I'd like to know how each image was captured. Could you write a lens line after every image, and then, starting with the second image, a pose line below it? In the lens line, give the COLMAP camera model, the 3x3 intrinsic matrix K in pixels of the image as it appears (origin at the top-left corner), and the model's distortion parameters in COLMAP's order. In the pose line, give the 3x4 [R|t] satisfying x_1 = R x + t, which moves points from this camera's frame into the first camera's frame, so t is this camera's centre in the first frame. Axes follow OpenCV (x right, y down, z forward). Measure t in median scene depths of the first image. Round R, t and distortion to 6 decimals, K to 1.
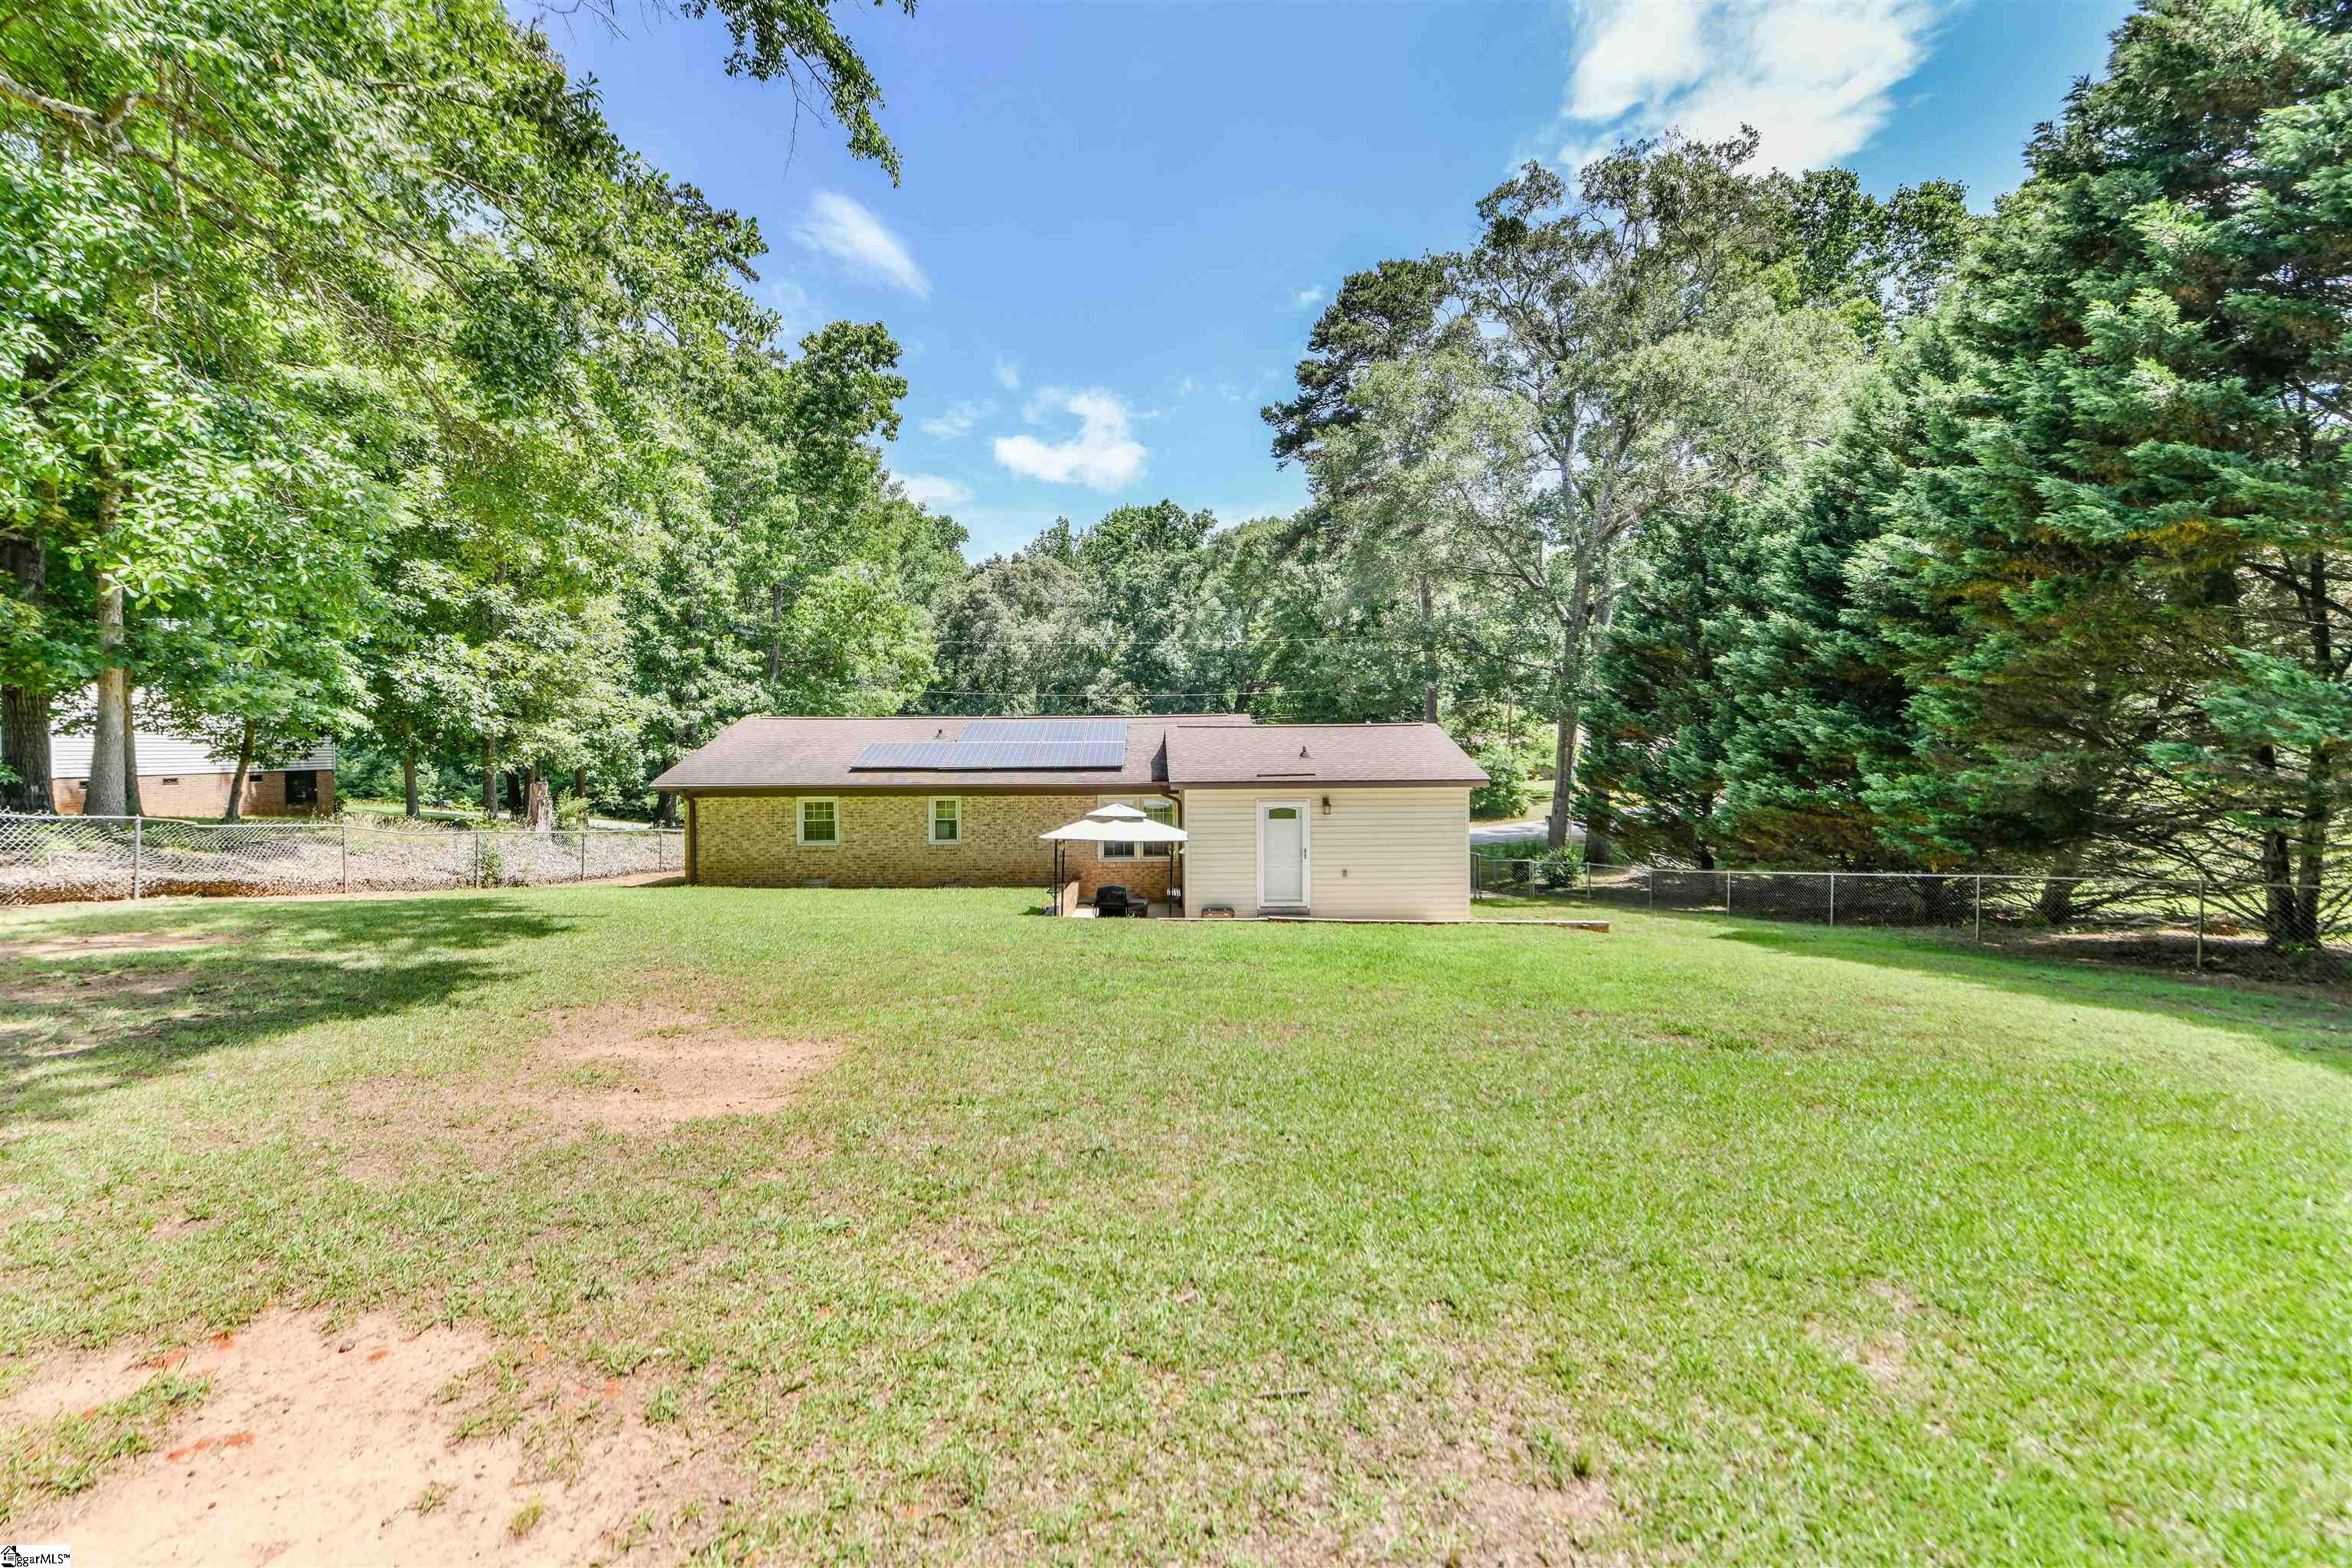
lens RADIAL K [[968.5, 0, 1139.9], [0, 968.5, 787.8], [0, 0, 1]] dist [0.002279, 0.000013]
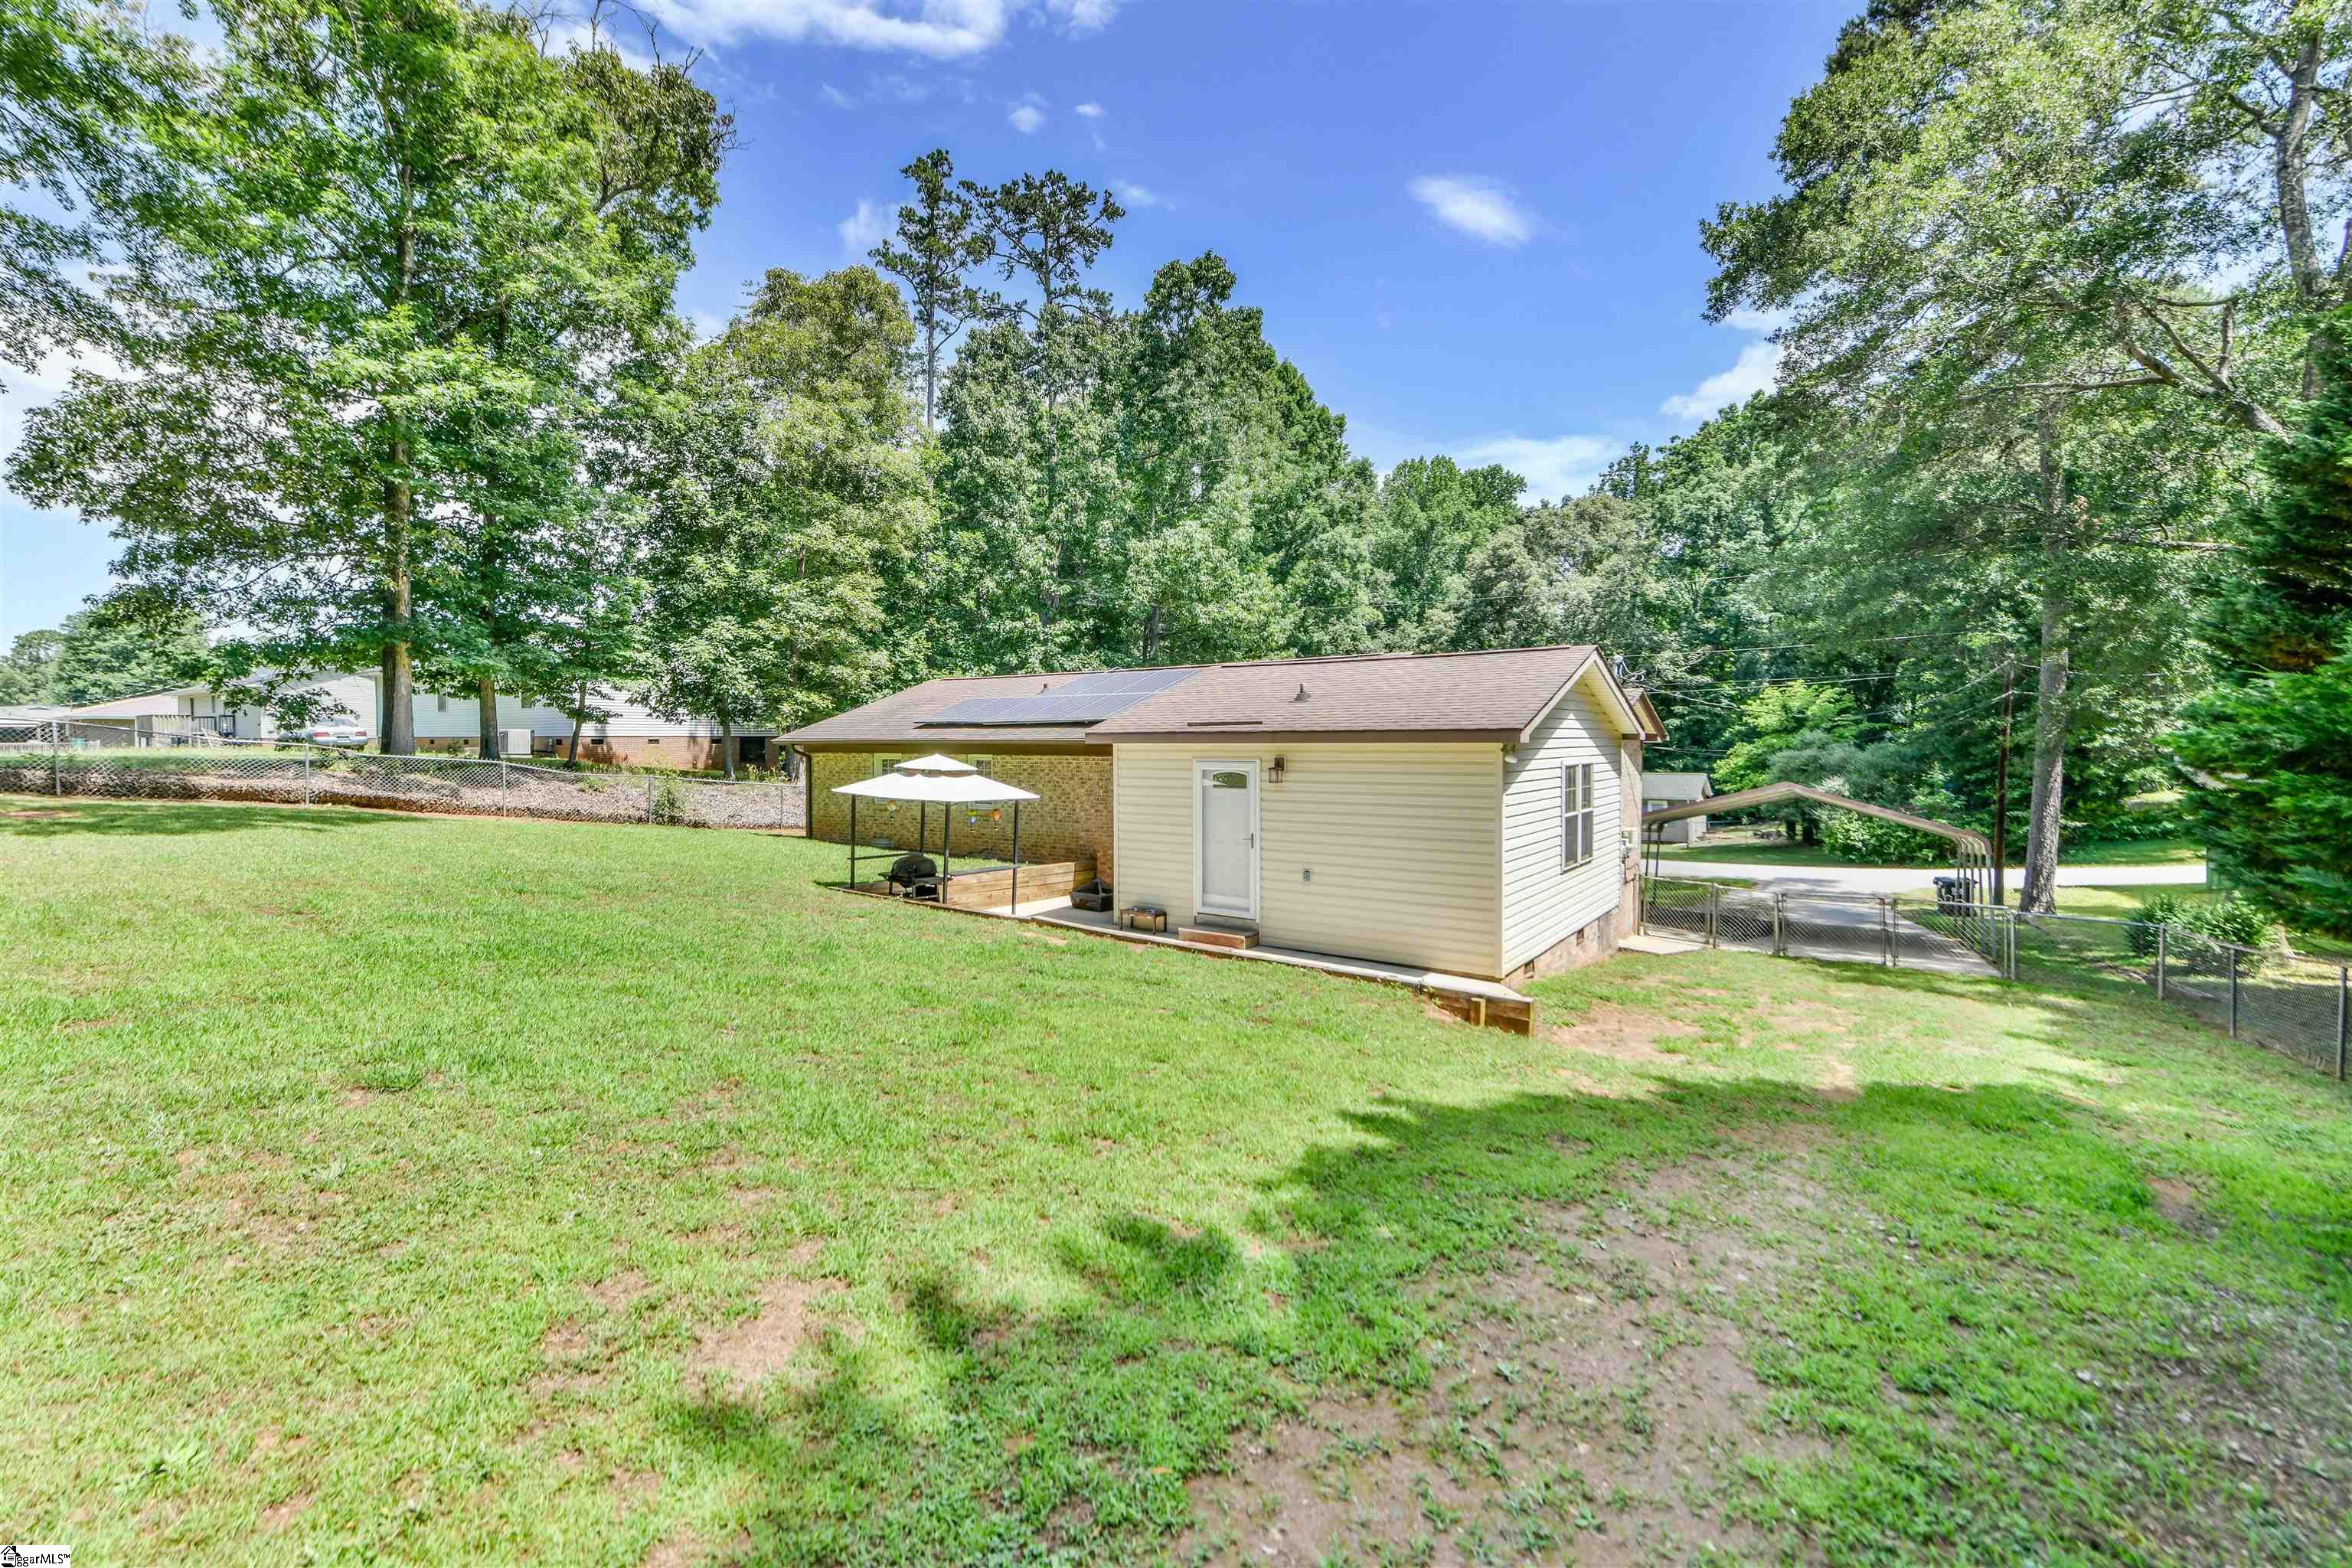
lens RADIAL K [[1011.7, 0, 1121.1], [0, 1011.7, 780.0], [0, 0, 1]] dist [0.014961, -0.004113]
pose [[0.786583, 0.028733, -0.616815, 0.468493], [-0.030260, 0.999510, 0.007971, 0.020478], [0.616742, 0.012395, 0.787068, 0.347554]]
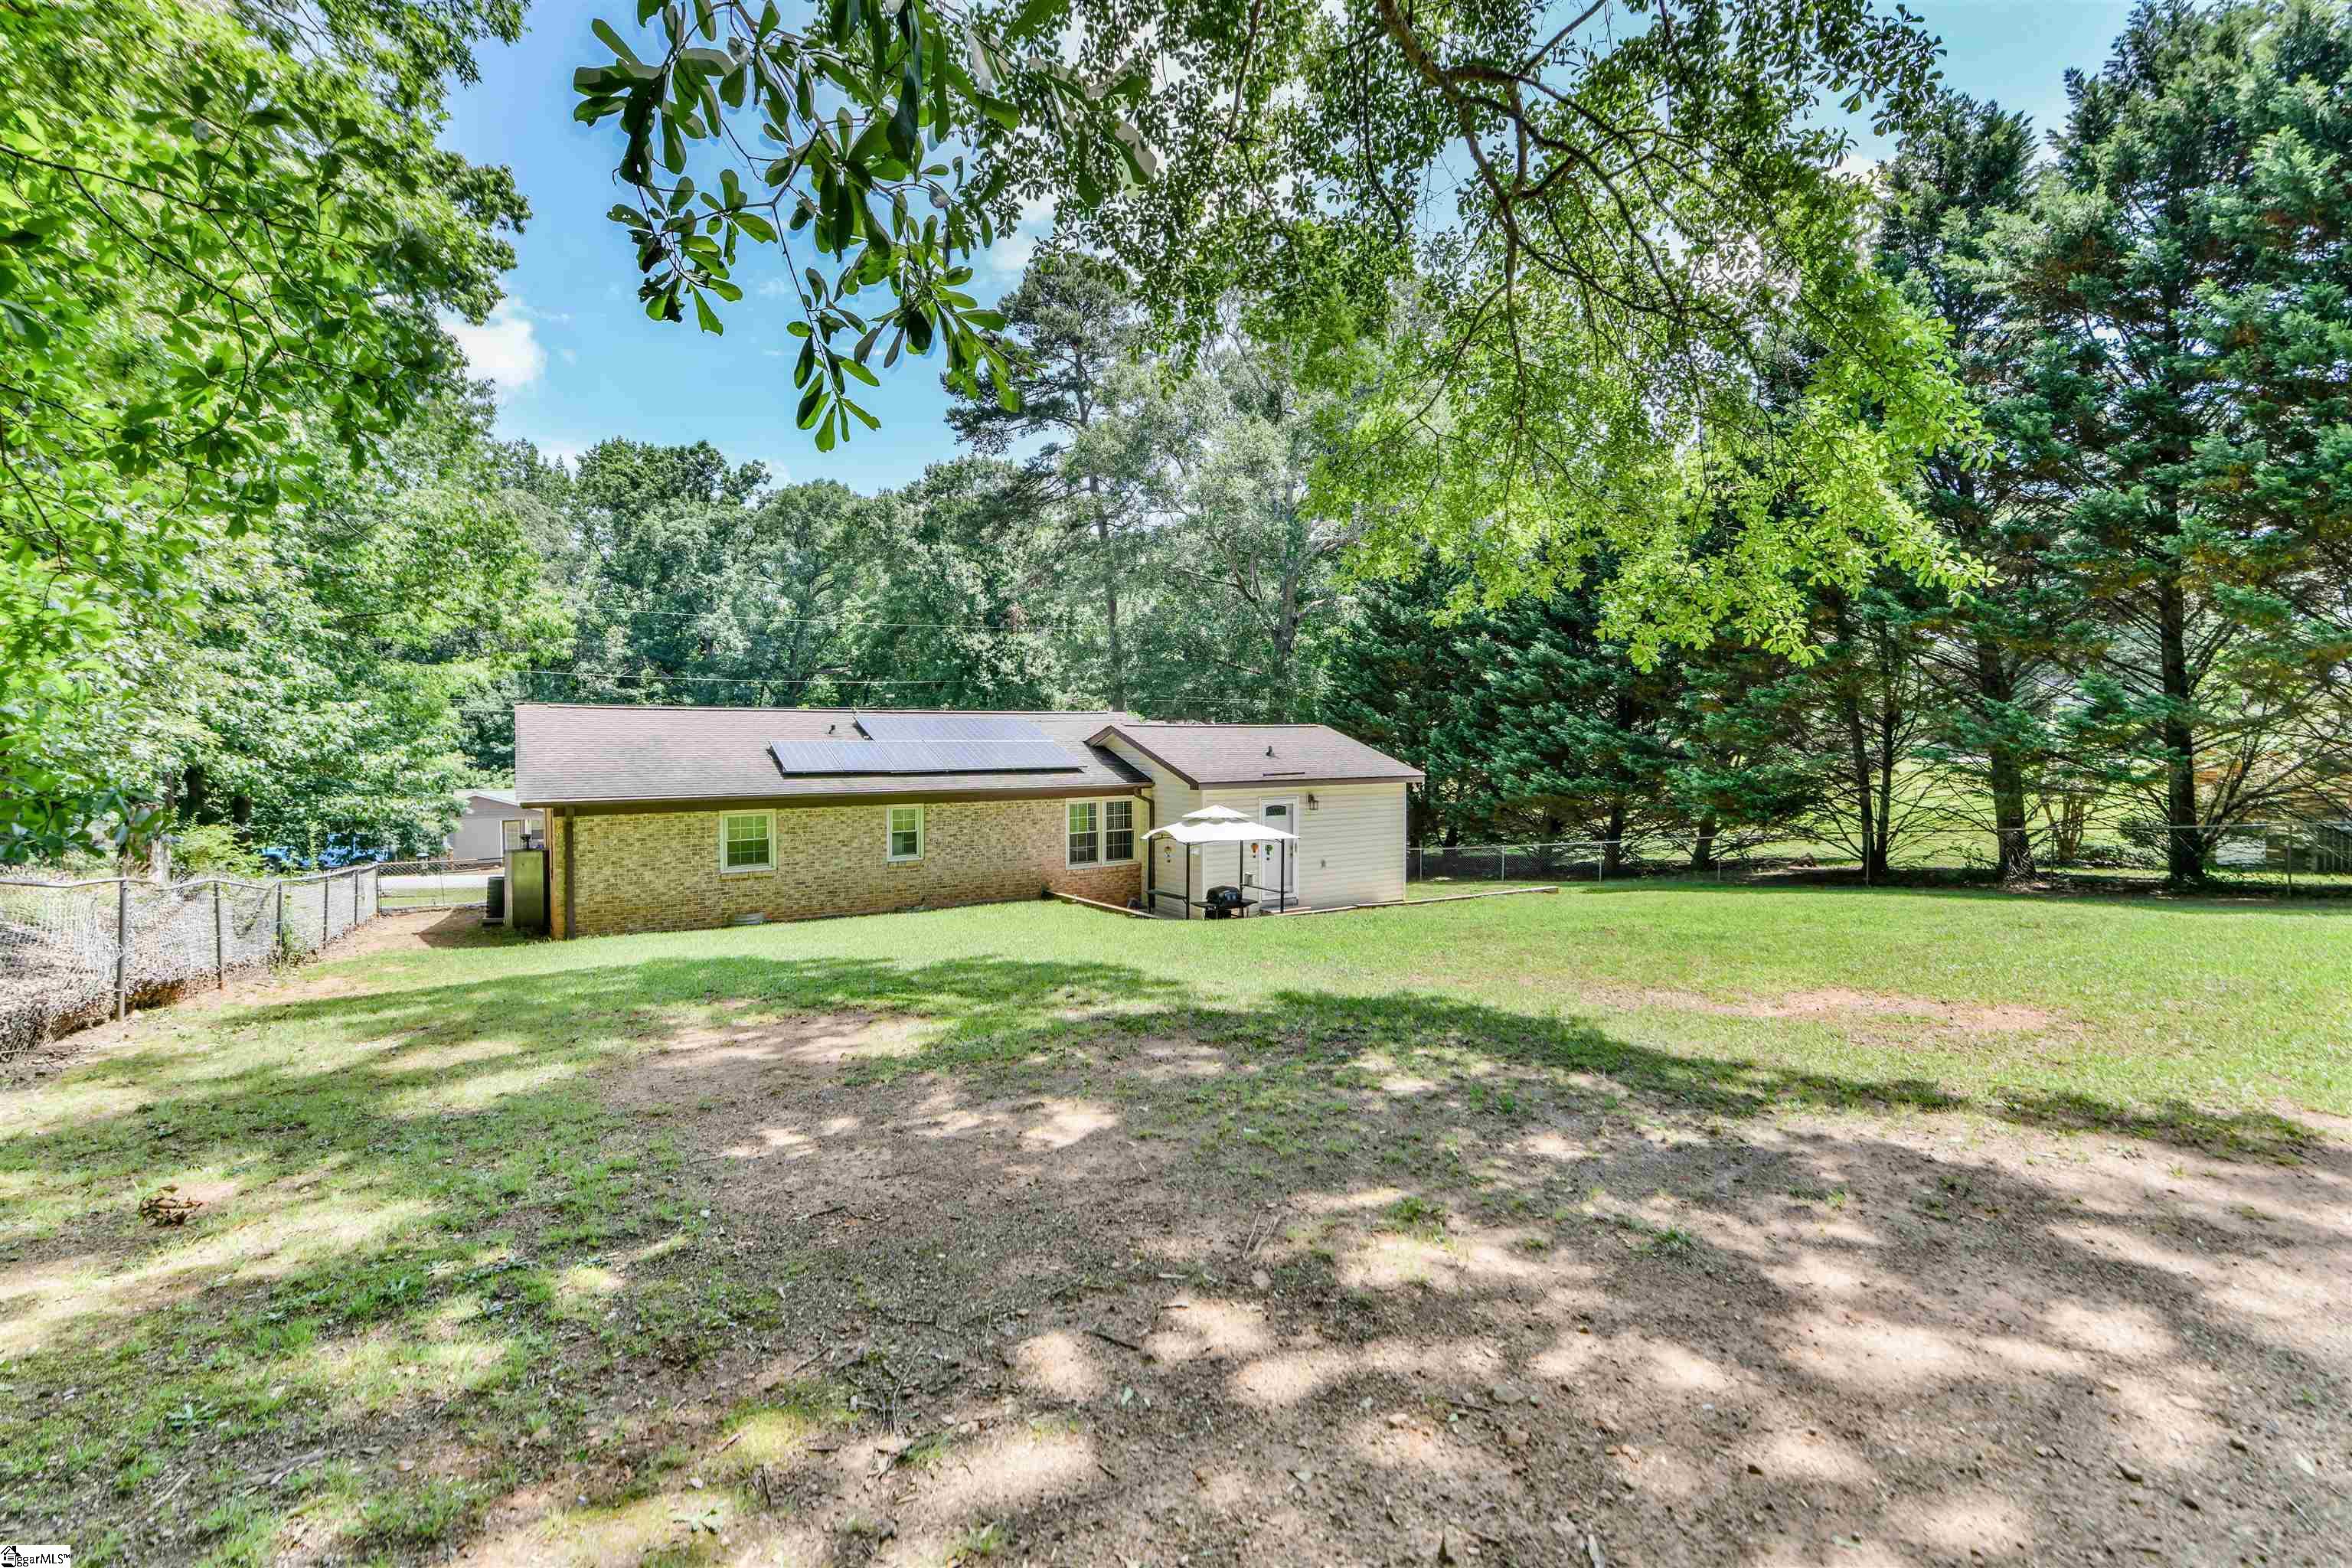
lens RADIAL K [[1091.0, 0, 1179.6], [0, 1091.0, 762.3], [0, 0, 1]] dist [0.007468, 0.001705]
pose [[0.833342, -0.007080, 0.552712, -0.528737], [0.020623, 0.999620, -0.018289, -0.005756], [-0.552372, 0.026639, 0.833172, 0.061363]]
